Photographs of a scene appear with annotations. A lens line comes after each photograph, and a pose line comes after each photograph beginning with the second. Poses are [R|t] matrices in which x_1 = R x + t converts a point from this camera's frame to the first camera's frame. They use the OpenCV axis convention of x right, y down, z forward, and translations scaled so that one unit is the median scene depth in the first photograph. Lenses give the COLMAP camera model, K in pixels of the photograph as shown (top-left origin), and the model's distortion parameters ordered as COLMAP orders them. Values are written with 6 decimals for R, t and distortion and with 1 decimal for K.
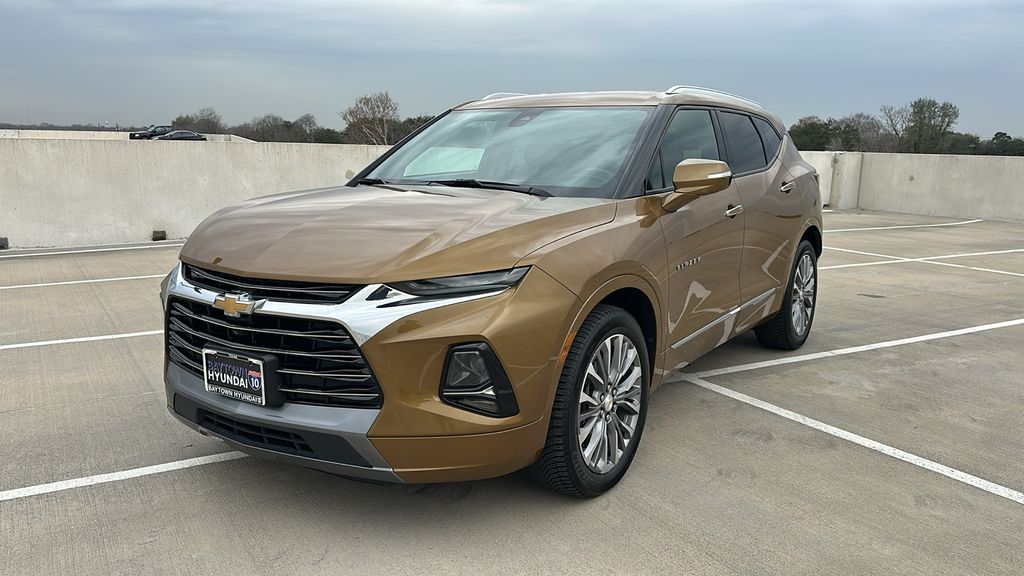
lens RADIAL K [[834.1, 0, 510.8], [0, 834.1, 298.7], [0, 0, 1]] dist [0.061827, -0.035774]
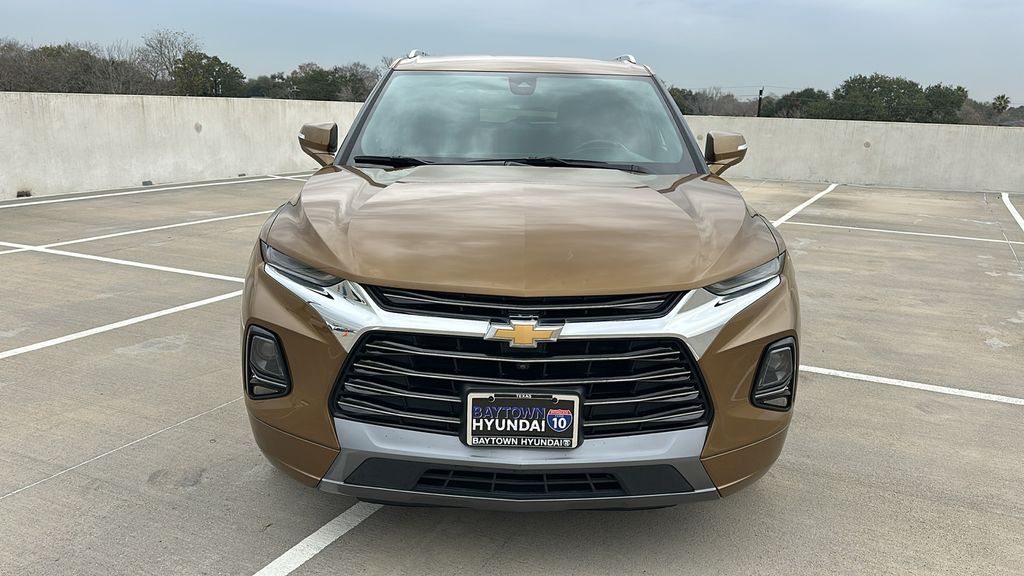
lens RADIAL K [[834.1, 0, 505.9], [0, 834.1, 286.0], [0, 0, 1]] dist [0.061827, -0.035774]
pose [[0.847901, -0.108910, 0.518848, -0.753268], [0.084042, 0.993909, 0.071286, -0.095898], [-0.523451, -0.016838, 0.851889, 0.325757]]
